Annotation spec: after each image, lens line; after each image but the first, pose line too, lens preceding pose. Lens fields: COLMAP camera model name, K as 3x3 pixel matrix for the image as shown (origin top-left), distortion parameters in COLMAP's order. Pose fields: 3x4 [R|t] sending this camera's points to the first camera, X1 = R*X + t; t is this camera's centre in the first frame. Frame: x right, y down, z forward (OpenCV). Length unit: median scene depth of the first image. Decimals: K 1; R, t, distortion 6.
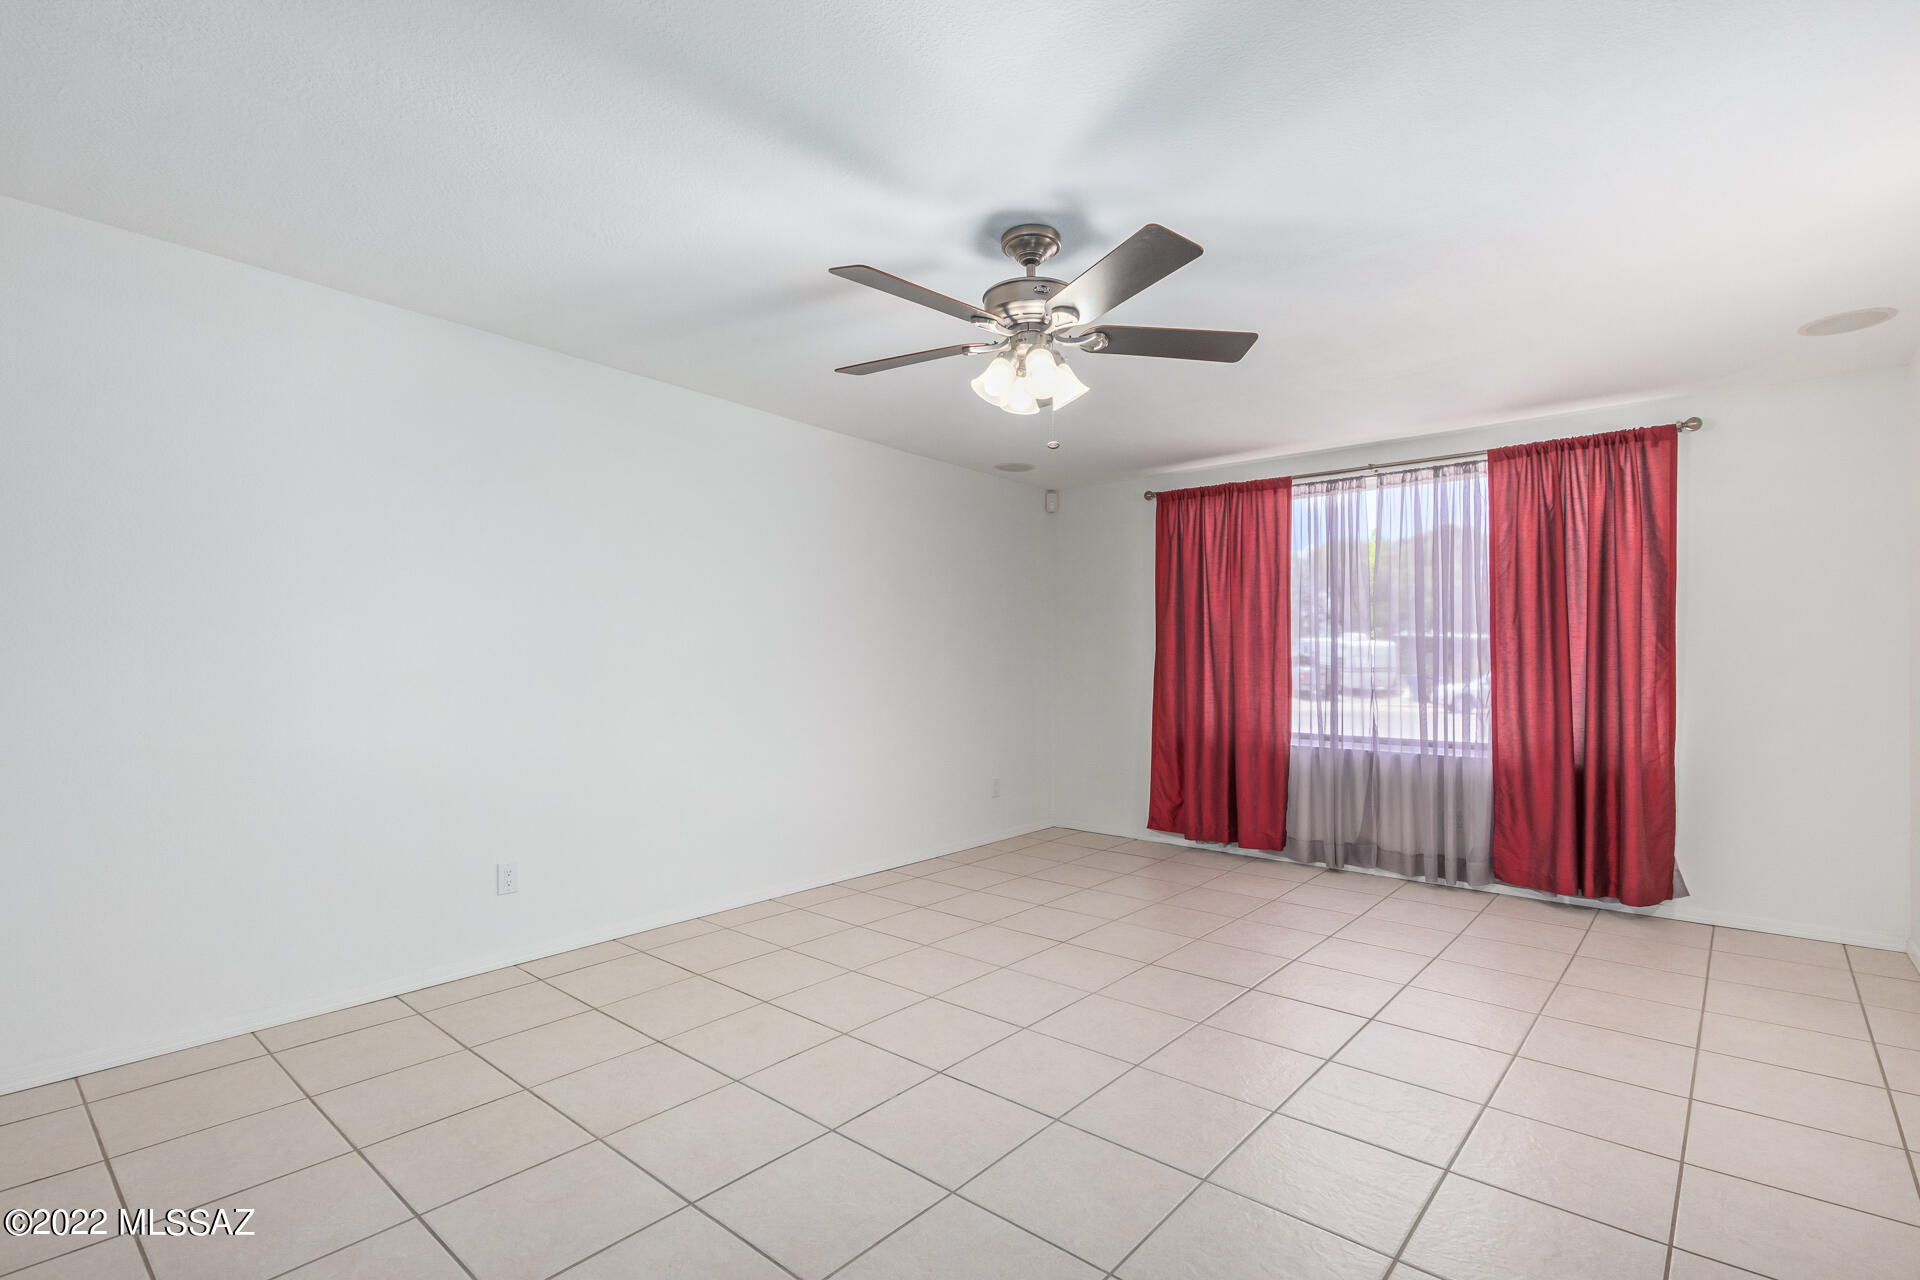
lens RADIAL K [[902.7, 0, 966.2], [0, 902.7, 659.0], [0, 0, 1]] dist [-0.000833, -0.000332]
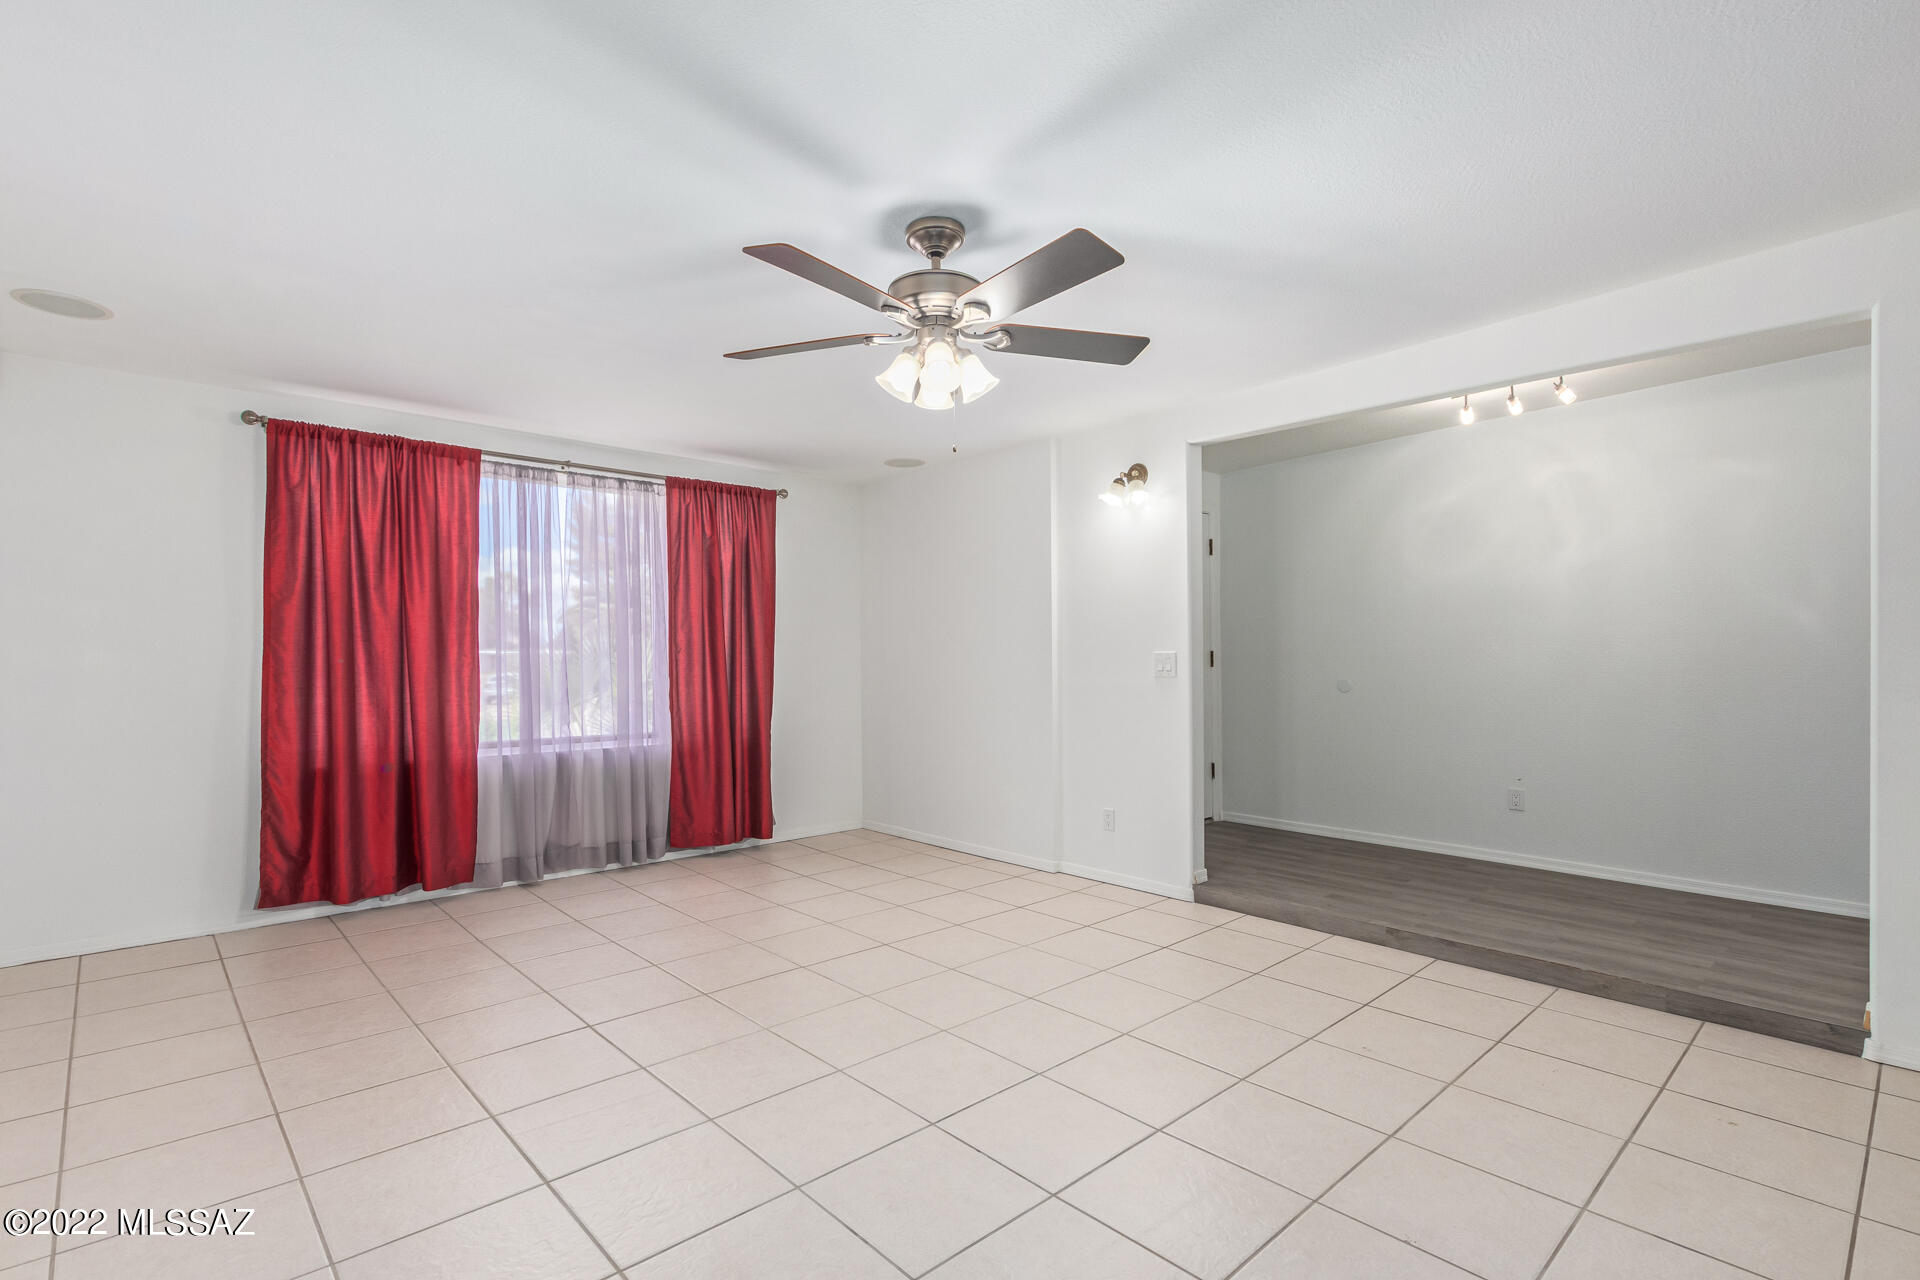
lens RADIAL K [[908.1, 0, 972.0], [0, 908.1, 652.1], [0, 0, 1]] dist [0.003994, 0.000058]
pose [[0.099677, 0.004987, 0.995007, -0.497253], [0.004673, 0.999974, -0.005480, 0.000720], [-0.995009, 0.005196, 0.099651, 0.463344]]
